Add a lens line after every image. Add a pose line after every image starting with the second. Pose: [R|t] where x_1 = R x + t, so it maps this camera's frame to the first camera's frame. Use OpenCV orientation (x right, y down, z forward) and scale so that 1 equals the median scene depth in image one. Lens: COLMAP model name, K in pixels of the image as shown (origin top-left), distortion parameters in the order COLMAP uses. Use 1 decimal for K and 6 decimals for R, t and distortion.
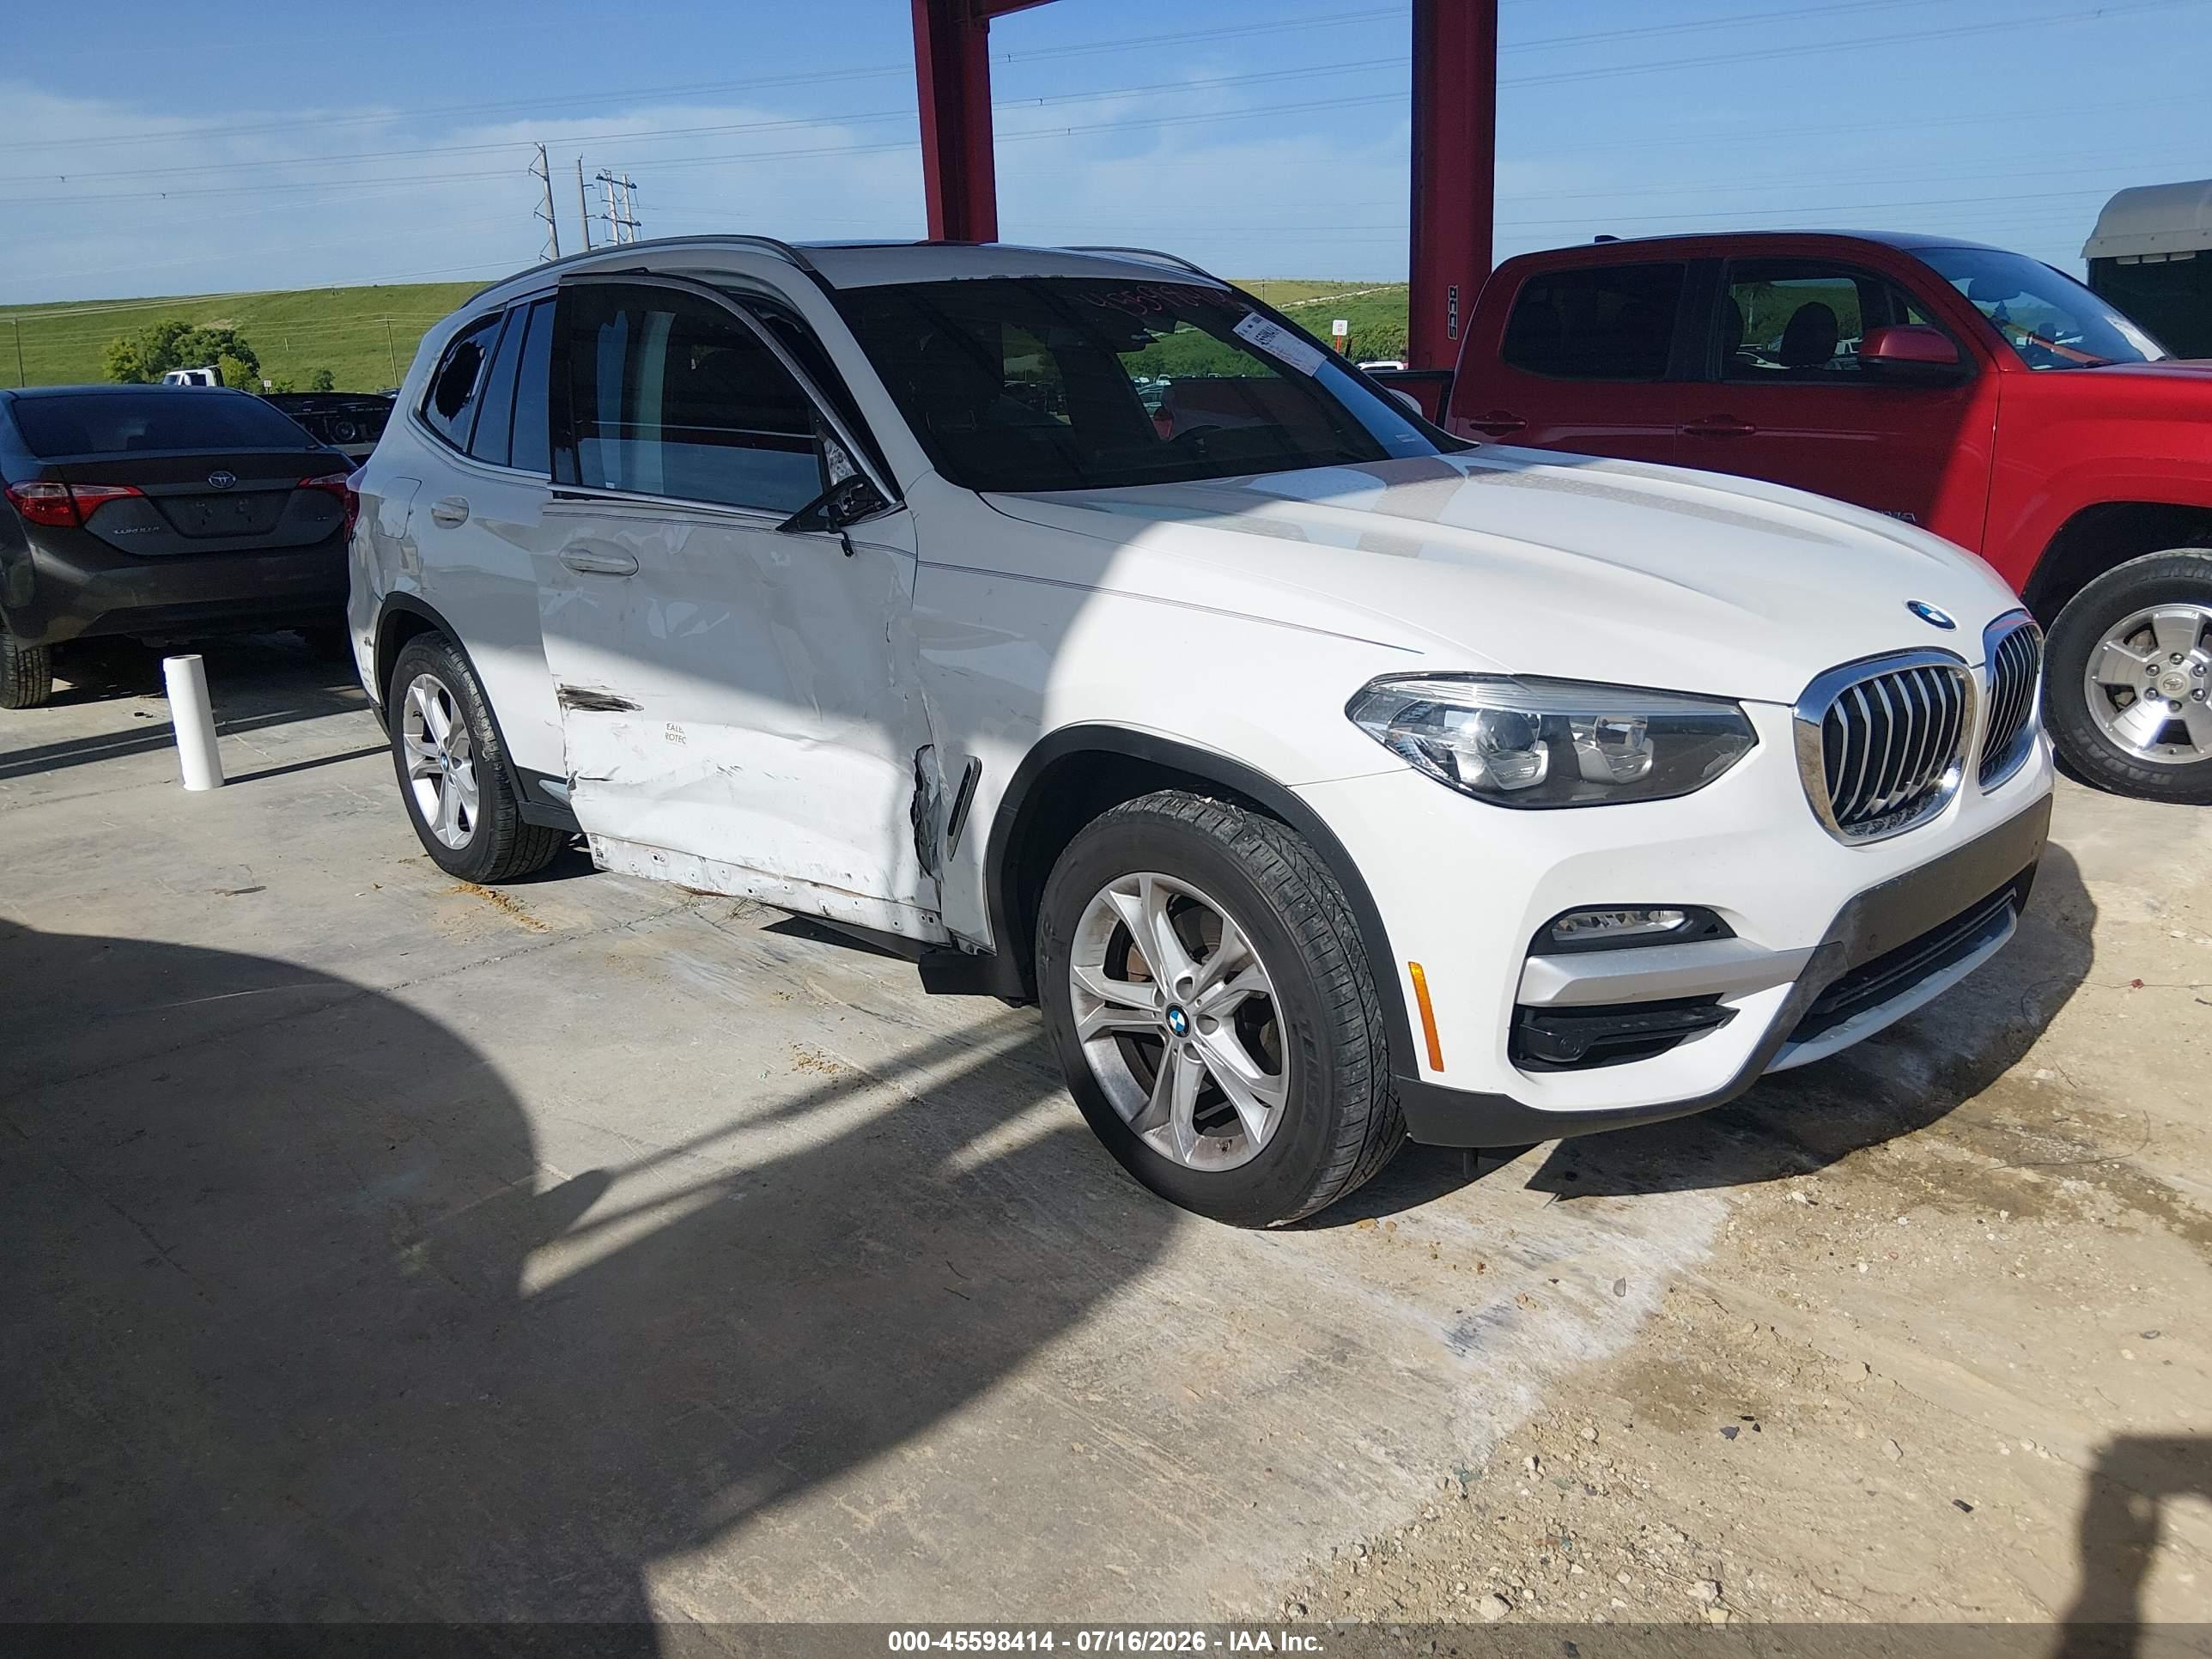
lens RADIAL K [[1645.3, 0, 1106.0], [0, 1645.3, 829.5], [0, 0, 1]] dist [0.106037, -0.181986]
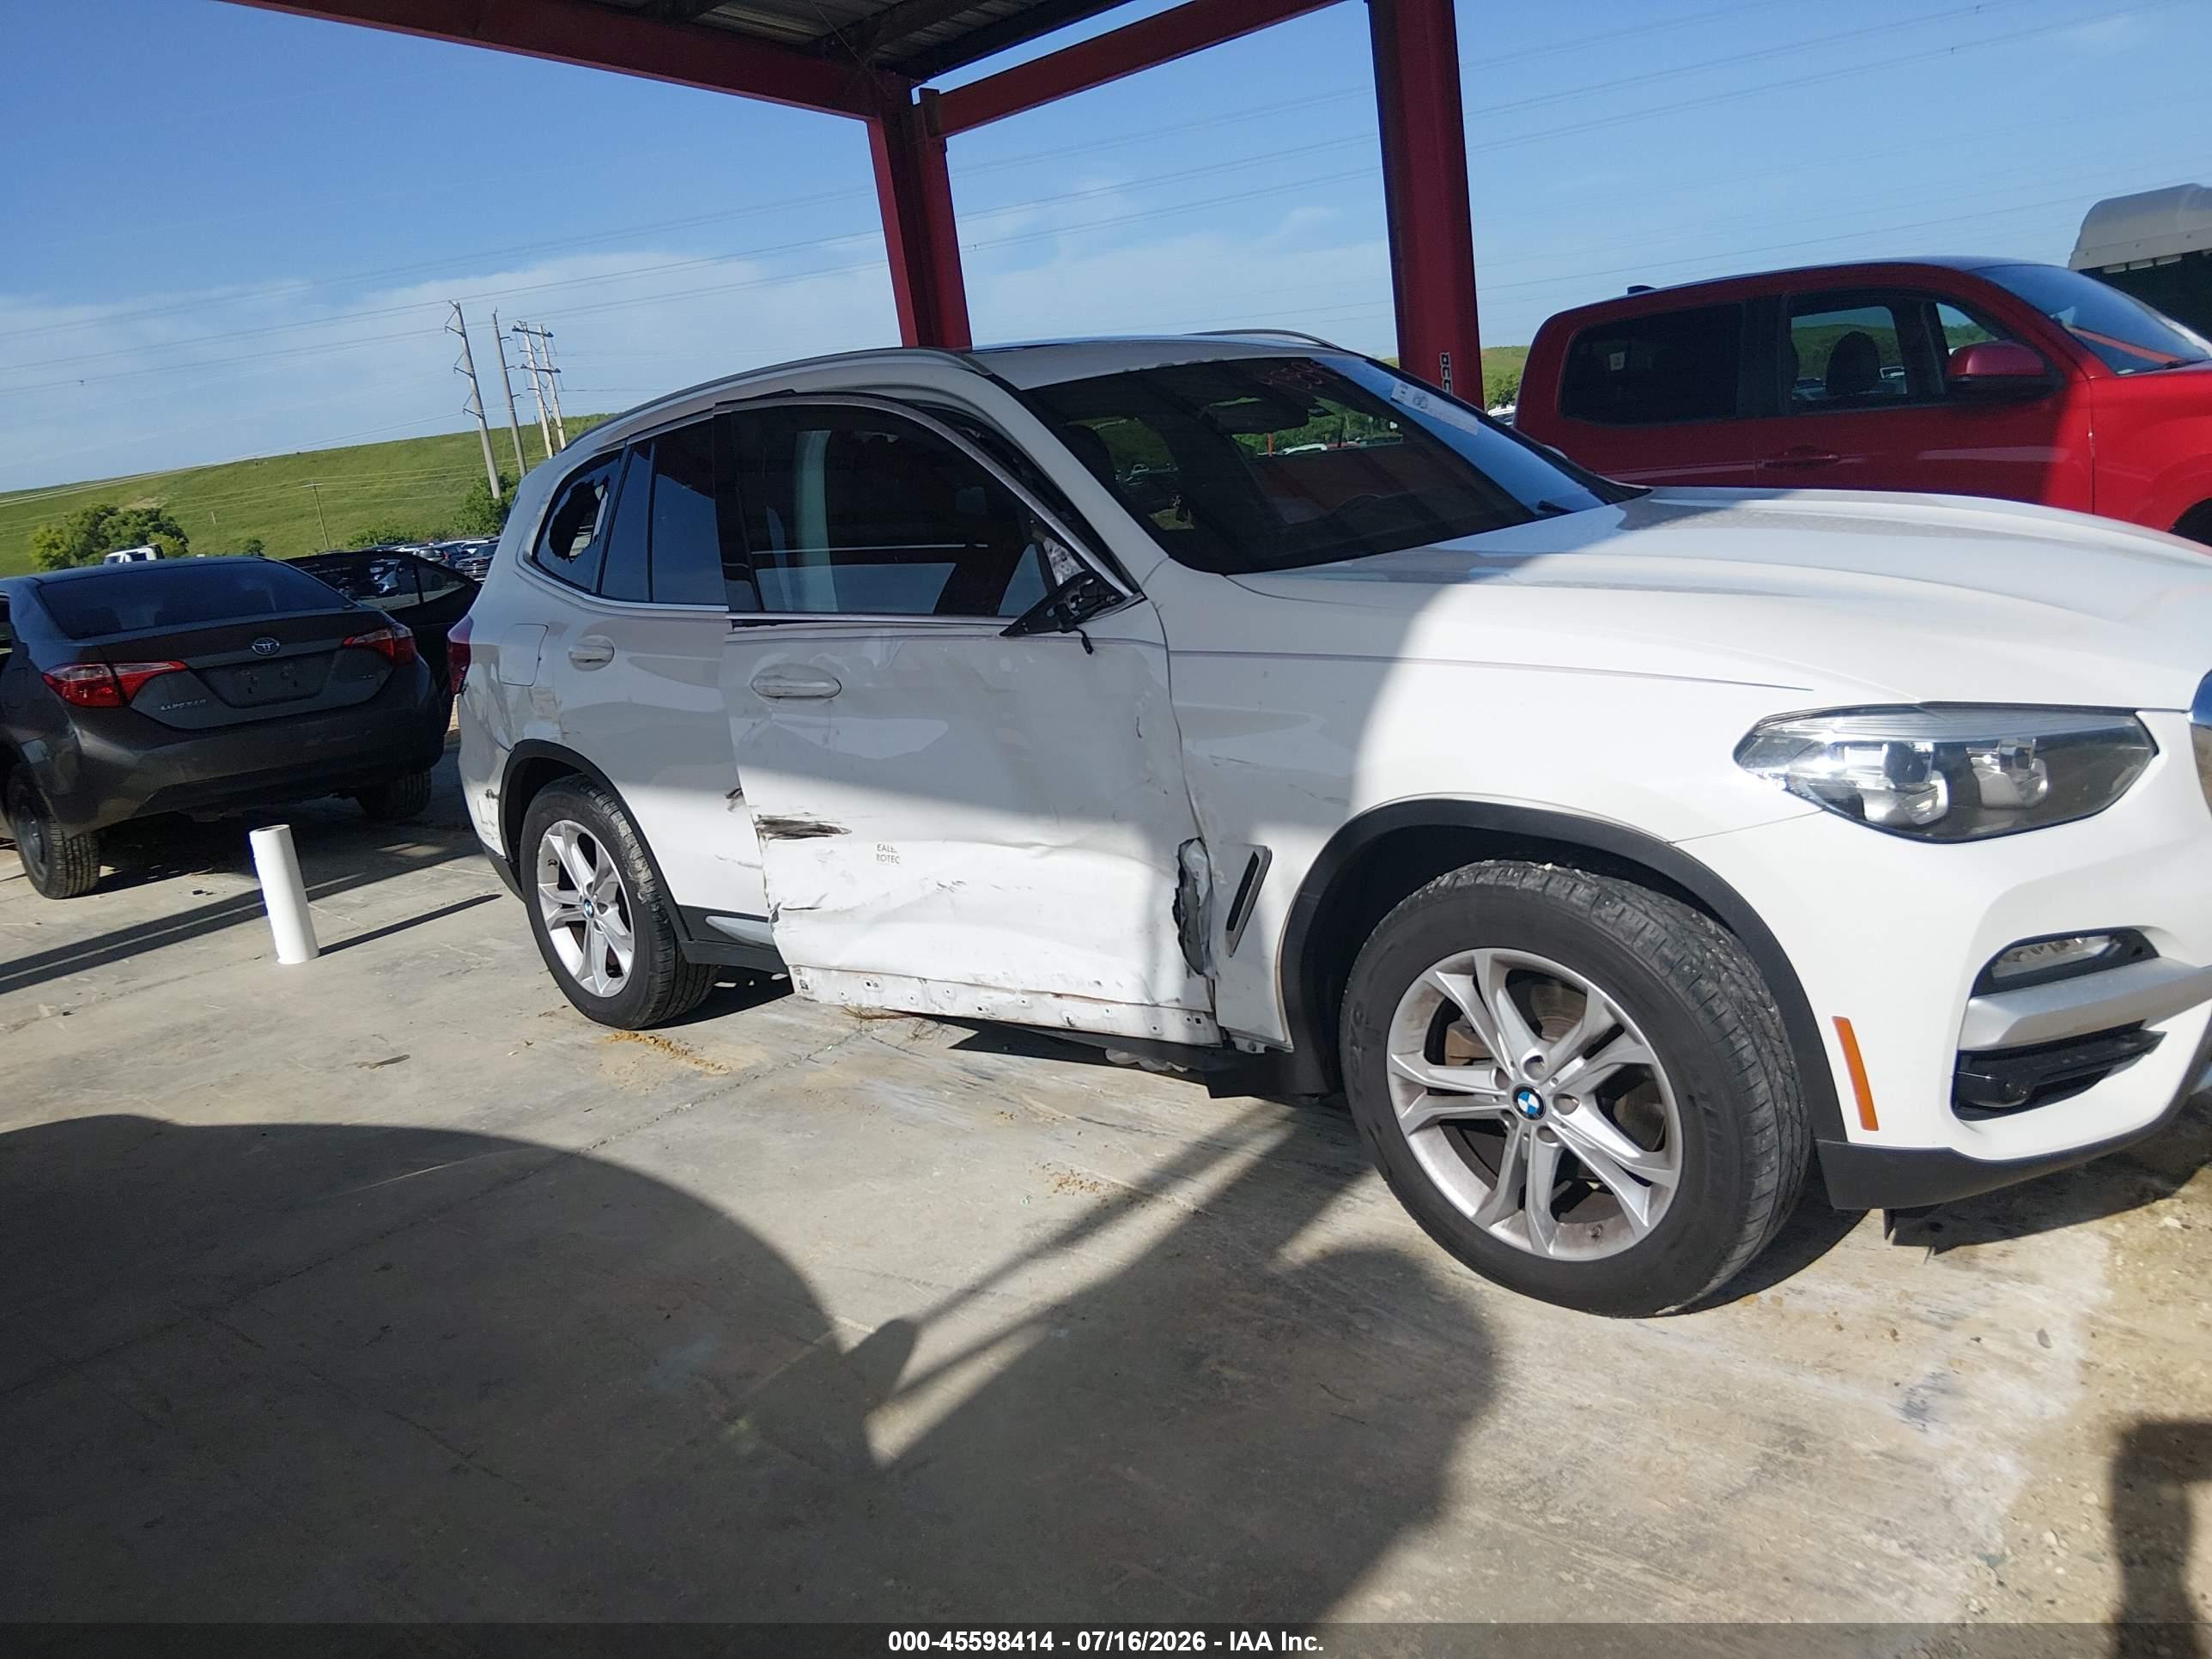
lens RADIAL K [[1633.3, 0, 1106.0], [0, 1633.3, 829.5], [0, 0, 1]] dist [0.104780, -0.176160]
pose [[0.995357, -0.092620, 0.026177, -0.176448], [0.093897, 0.994187, -0.052684, -0.010887], [-0.021145, 0.054897, 0.998268, 0.044784]]
